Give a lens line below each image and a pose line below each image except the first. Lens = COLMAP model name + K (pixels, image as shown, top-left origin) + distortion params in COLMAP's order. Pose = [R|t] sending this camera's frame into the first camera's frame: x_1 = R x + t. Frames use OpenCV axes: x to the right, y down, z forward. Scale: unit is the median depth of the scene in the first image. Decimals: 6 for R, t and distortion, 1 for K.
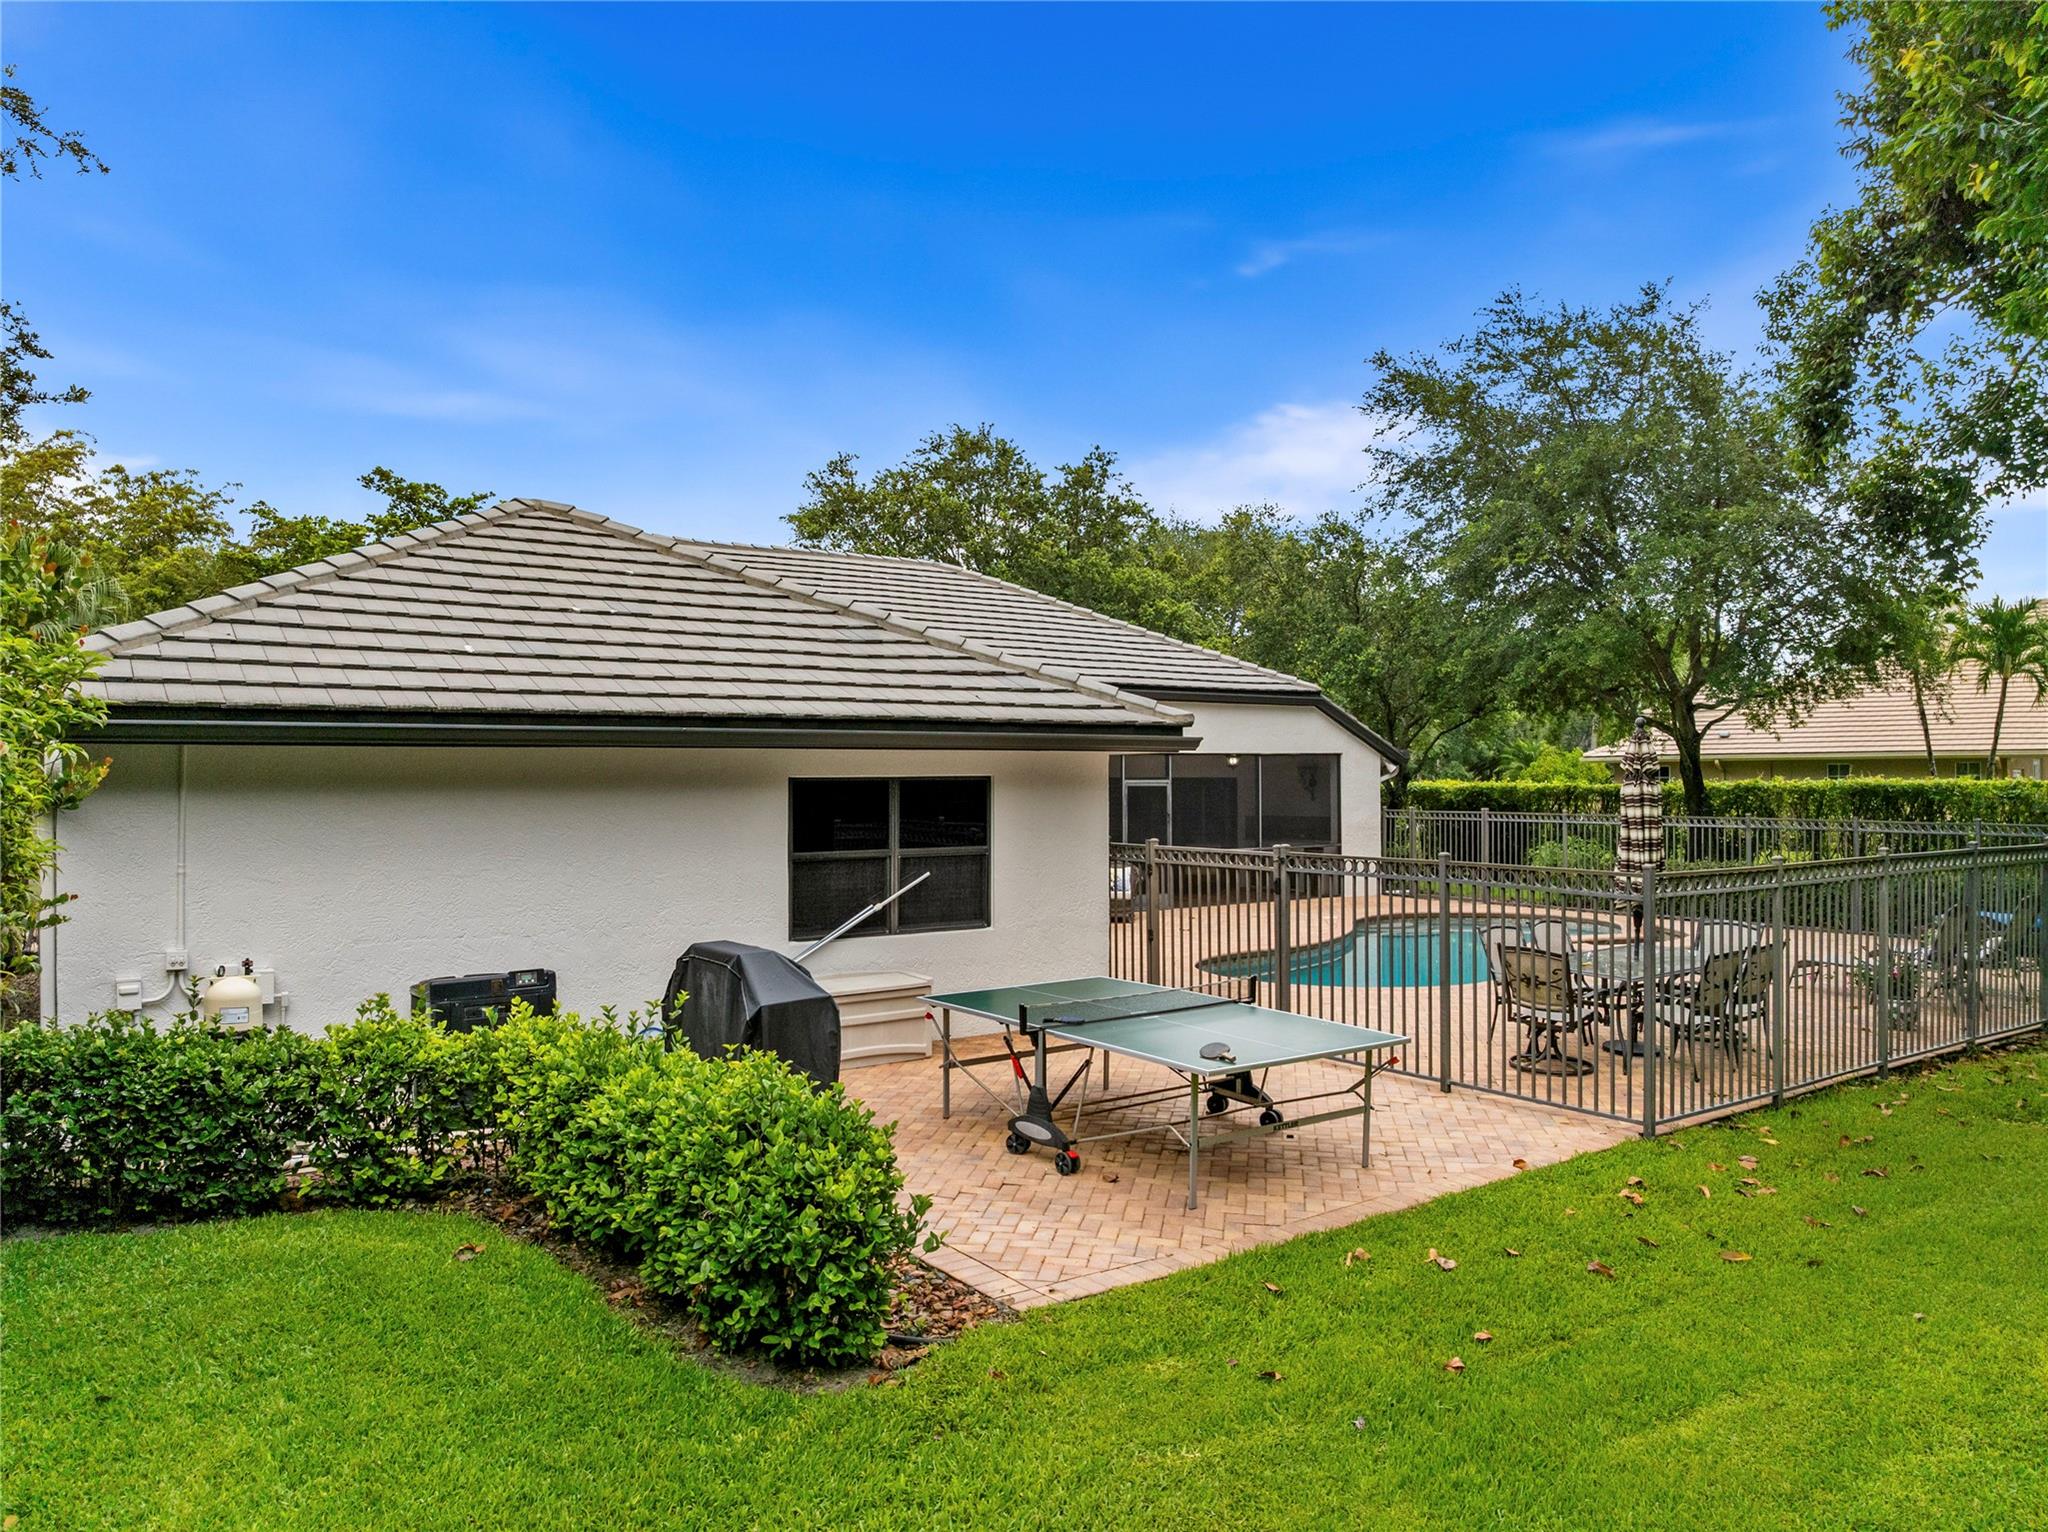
lens RADIAL K [[1443.0, 0, 1024.0], [0, 1443.0, 766.0], [0, 0, 1]] dist [-0.035150, 0.004254]
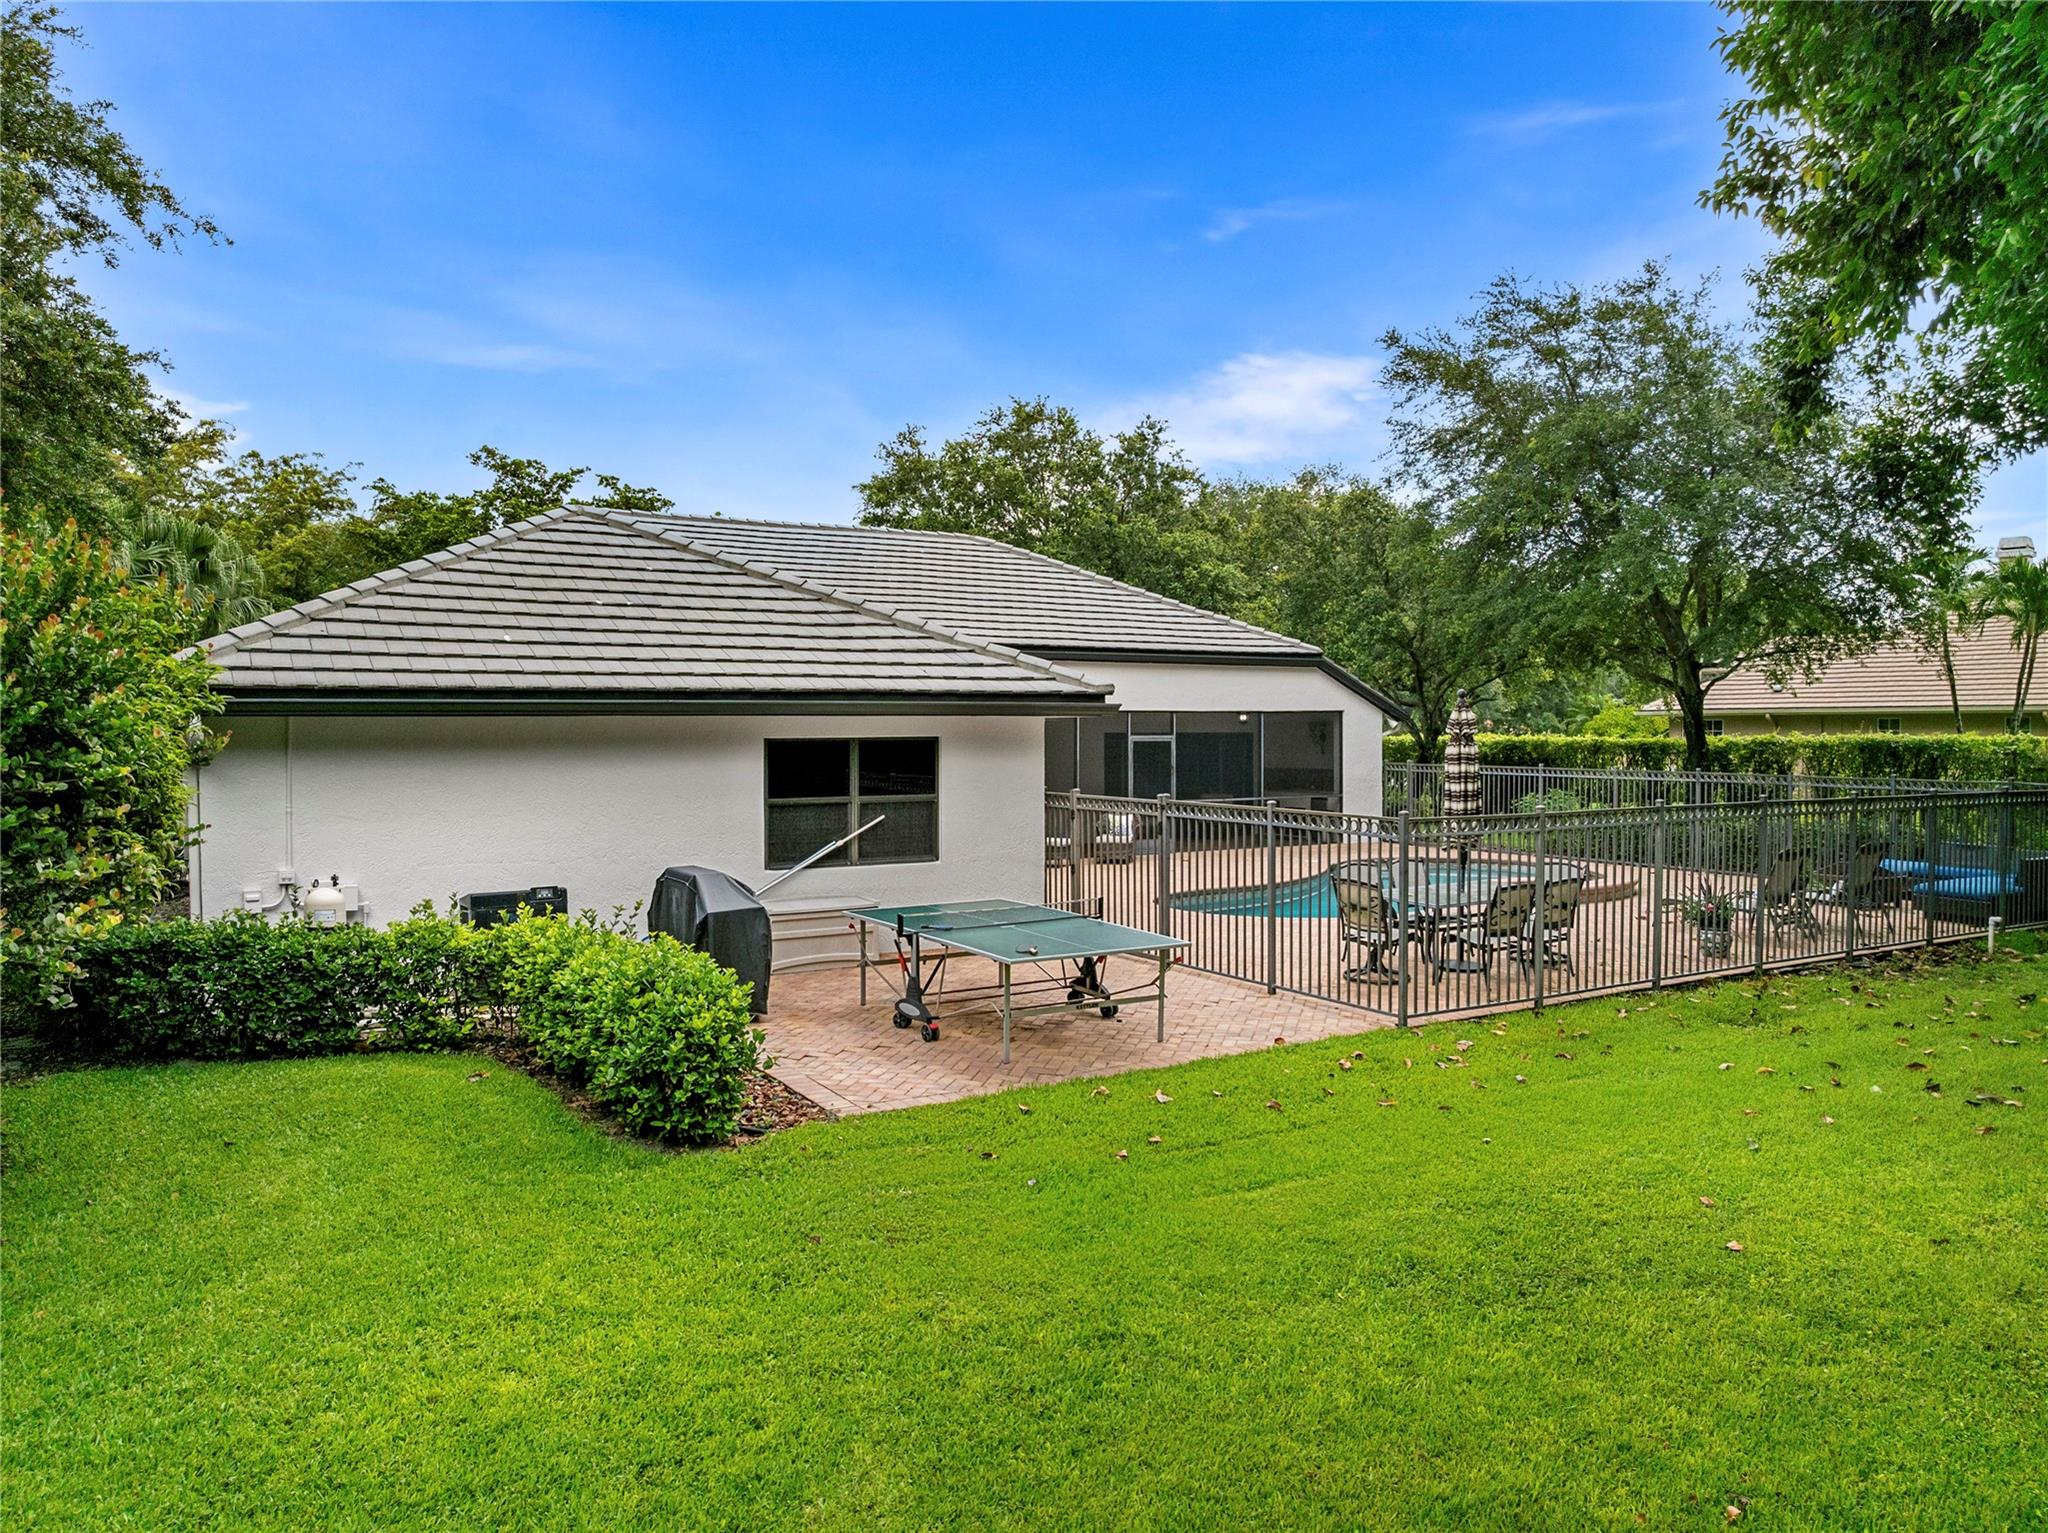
lens RADIAL K [[1441.2, 0, 1024.0], [0, 1441.2, 766.5], [0, 0, 1]] dist [-0.011371, -0.044813]
pose [[0.996795, 0.002900, -0.079945, 0.140009], [-0.000070, 0.999374, 0.035373, -0.010365], [0.079998, -0.035254, 0.996171, -0.193996]]
